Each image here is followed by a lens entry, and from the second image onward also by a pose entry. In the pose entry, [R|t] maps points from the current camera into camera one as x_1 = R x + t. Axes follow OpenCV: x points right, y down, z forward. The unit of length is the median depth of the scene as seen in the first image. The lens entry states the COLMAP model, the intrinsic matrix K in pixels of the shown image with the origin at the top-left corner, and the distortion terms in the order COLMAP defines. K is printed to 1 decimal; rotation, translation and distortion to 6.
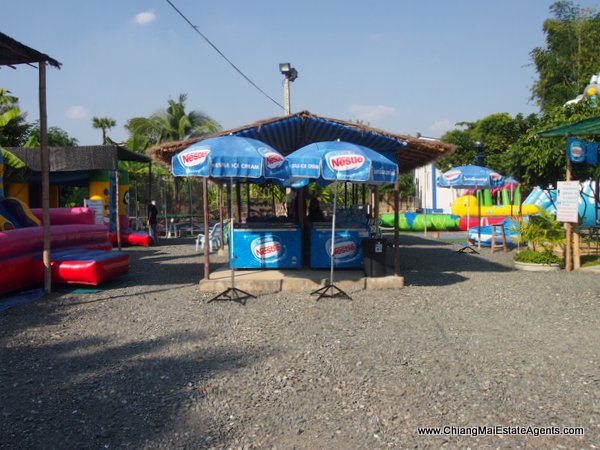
lens RADIAL K [[525.5, 0, 301.0], [0, 525.5, 224.7], [0, 0, 1]] dist [-0.011062, 0.021177]
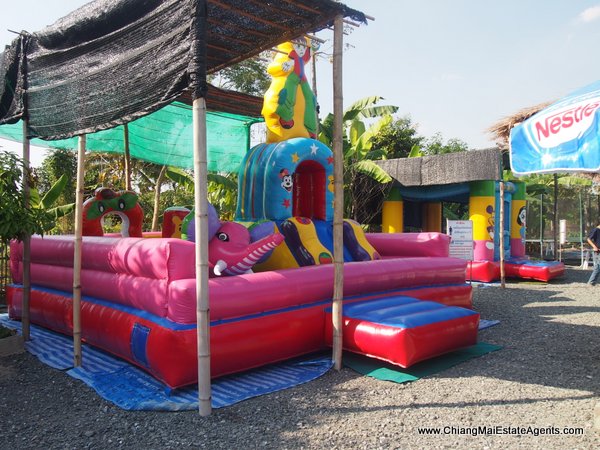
lens RADIAL K [[525.5, 0, 302.2], [0, 525.5, 227.8], [0, 0, 1]] dist [-0.011062, 0.021177]
pose [[0.719886, 0.012282, -0.693983, -0.045253], [-0.028990, 0.999503, -0.012384, -0.025130], [0.693486, 0.029034, 0.719885, 0.358797]]
